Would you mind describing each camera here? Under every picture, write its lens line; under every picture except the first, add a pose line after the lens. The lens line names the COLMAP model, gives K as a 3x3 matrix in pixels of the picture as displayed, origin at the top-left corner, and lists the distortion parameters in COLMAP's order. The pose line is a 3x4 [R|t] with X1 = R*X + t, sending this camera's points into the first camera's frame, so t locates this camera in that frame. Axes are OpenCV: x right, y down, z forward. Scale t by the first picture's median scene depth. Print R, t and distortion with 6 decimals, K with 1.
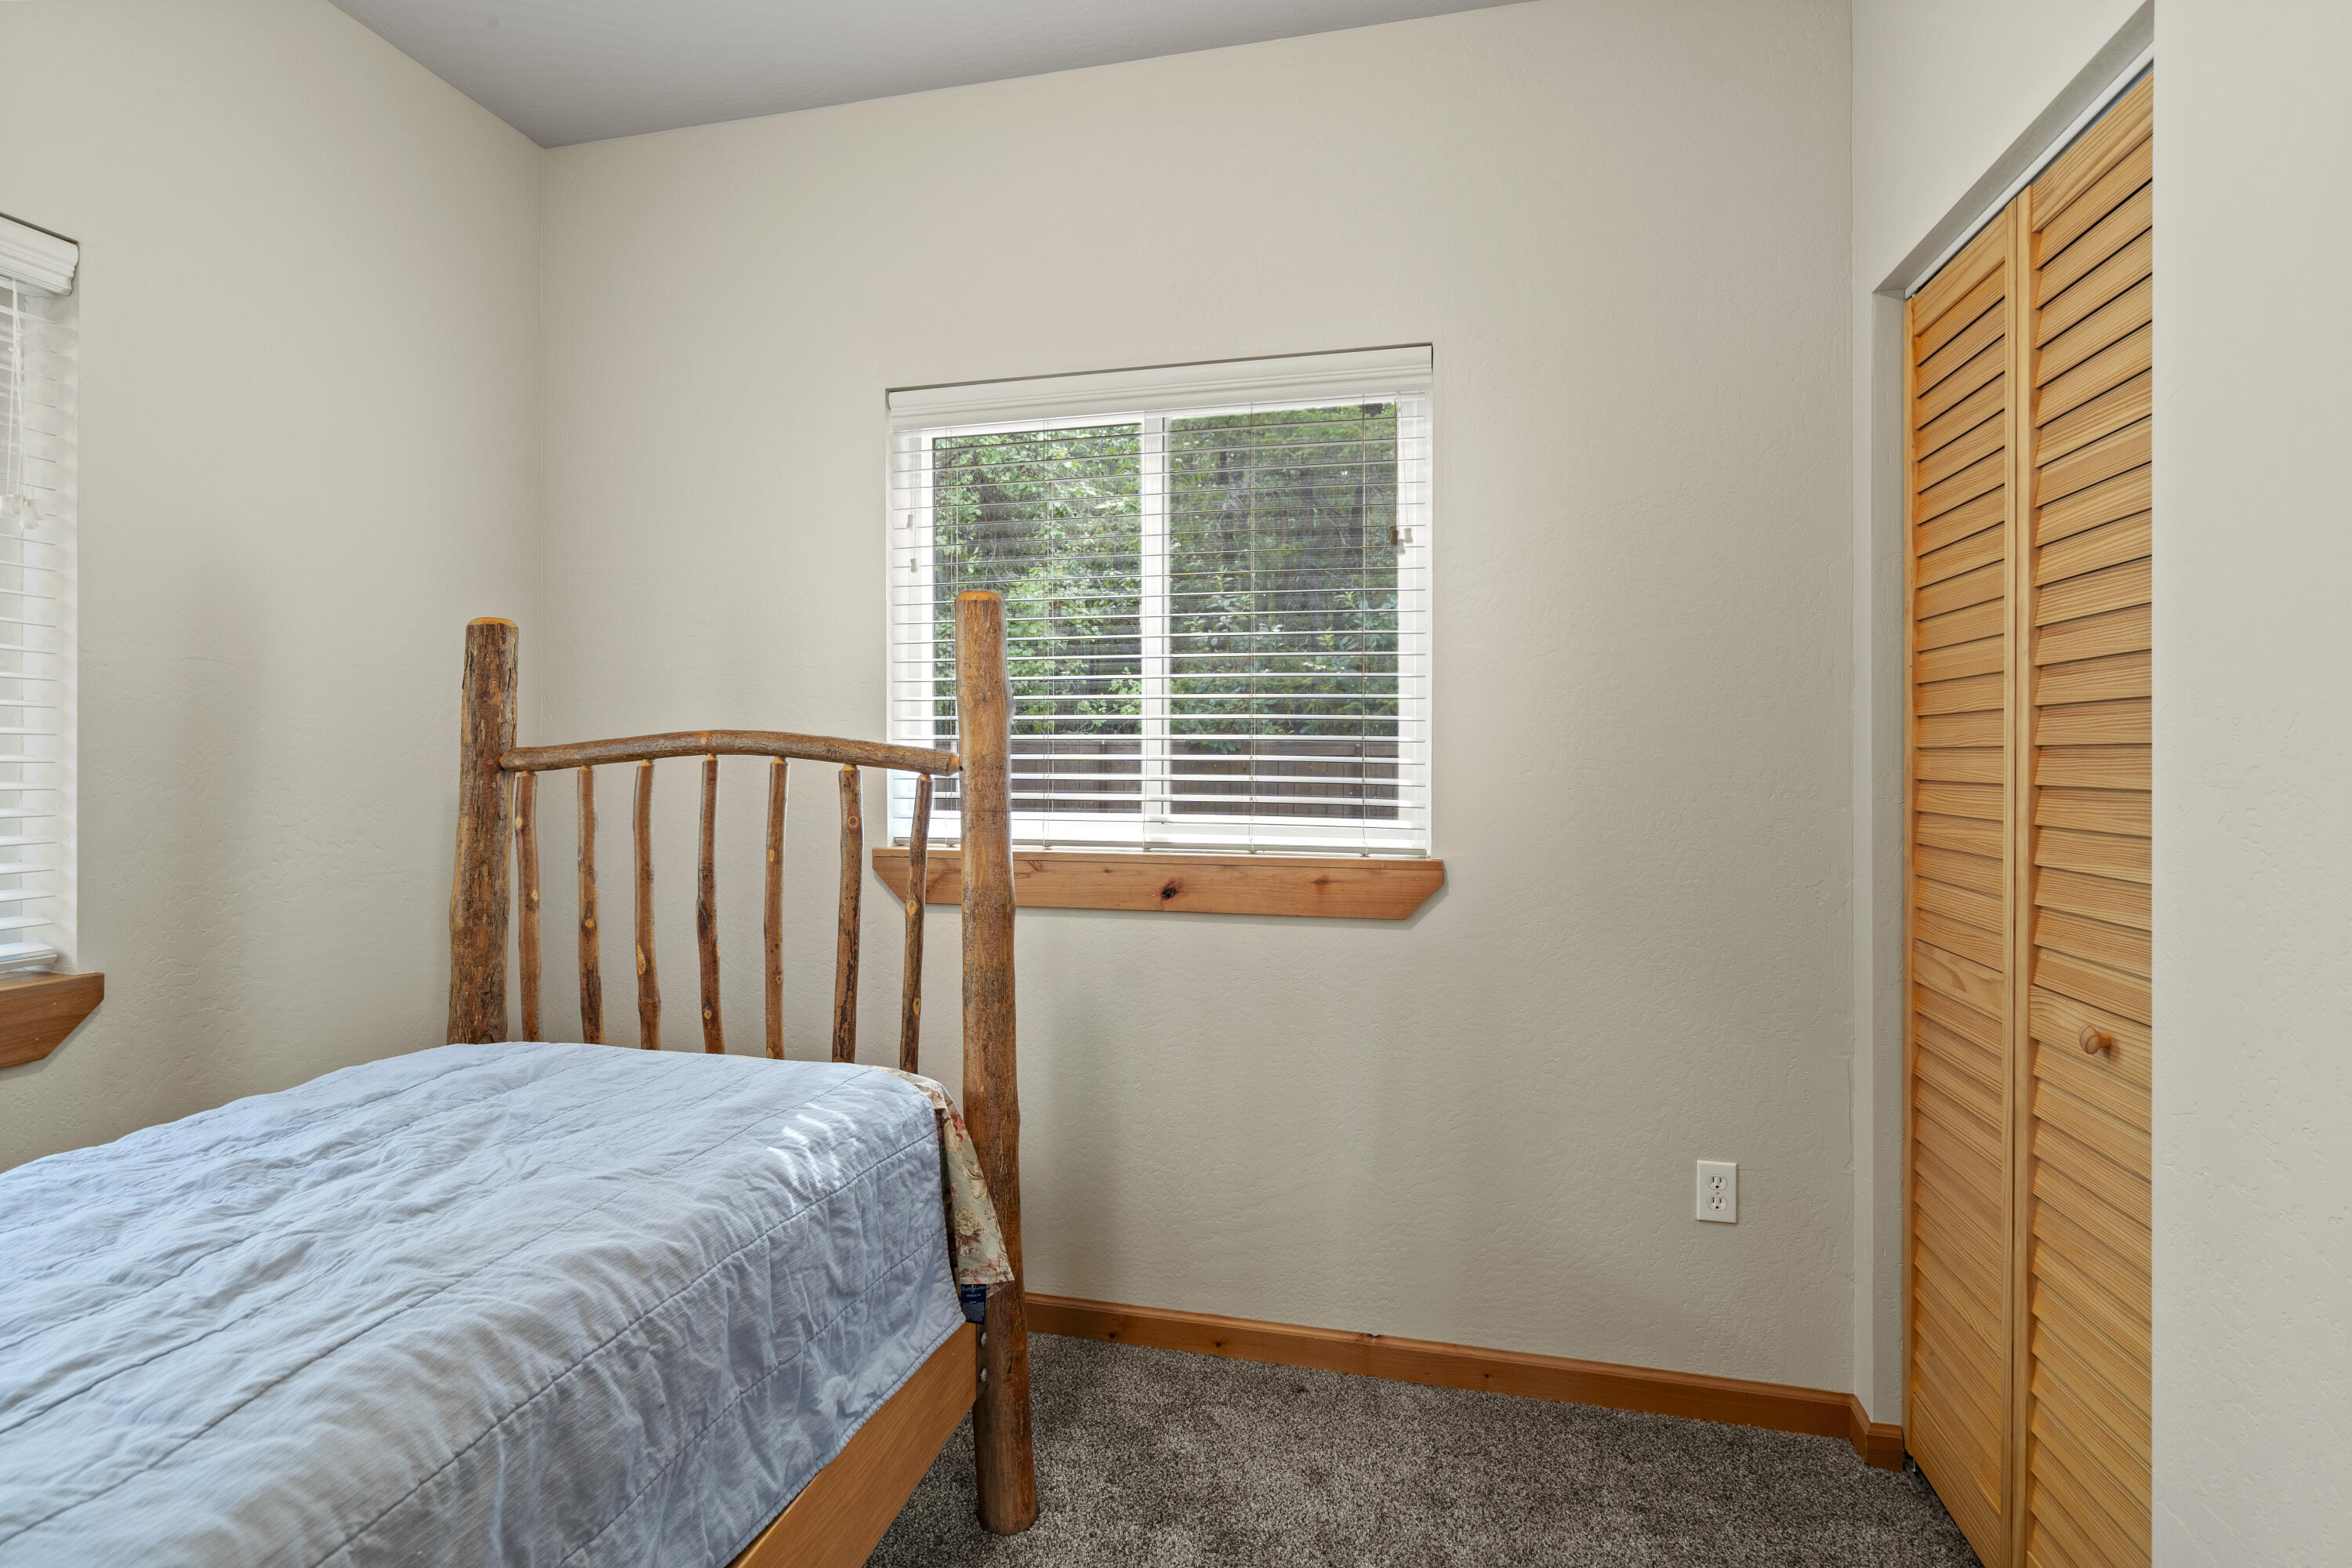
lens RADIAL K [[1078.9, 0, 1182.3], [0, 1078.9, 772.9], [0, 0, 1]] dist [-0.004446, 0.002091]
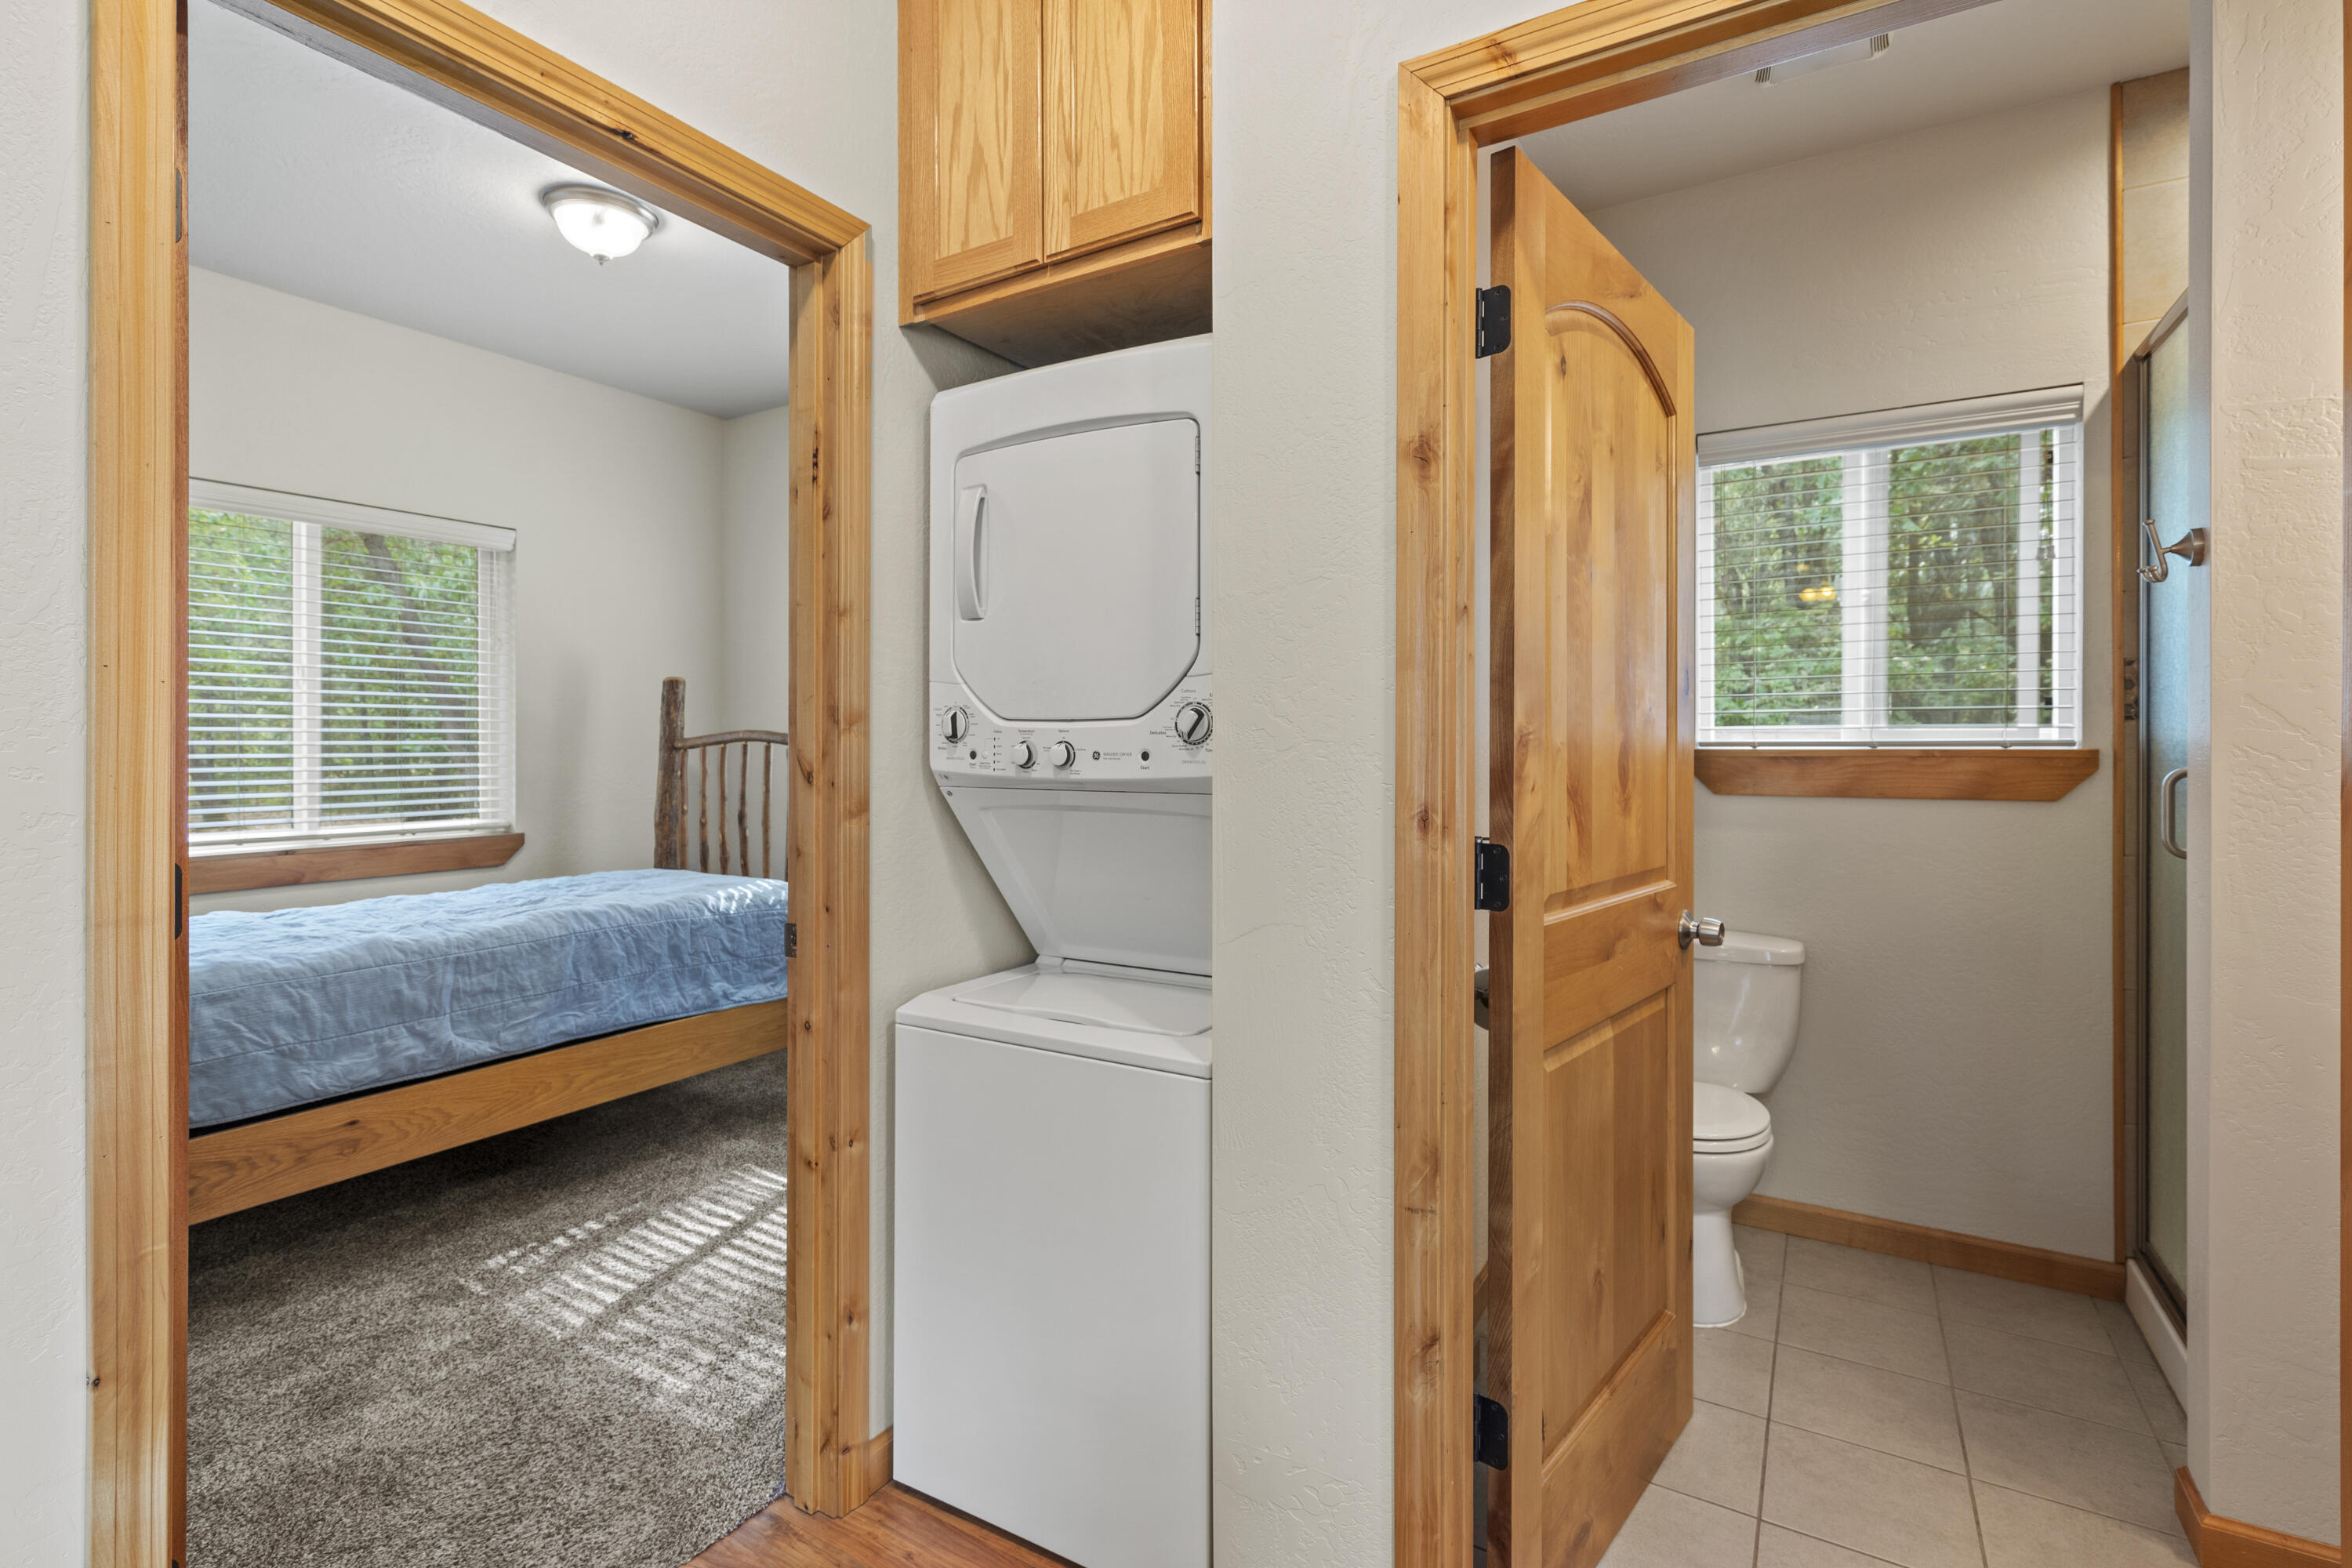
lens RADIAL K [[1078.9, 0, 1150.2], [0, 1078.9, 734.8], [0, 0, 1]] dist [-0.004446, 0.002091]
pose [[0.945788, -0.009880, -0.324634, 1.046068], [0.004267, 0.999829, -0.017998, 0.013122], [0.324756, 0.015637, 0.945668, -0.785914]]
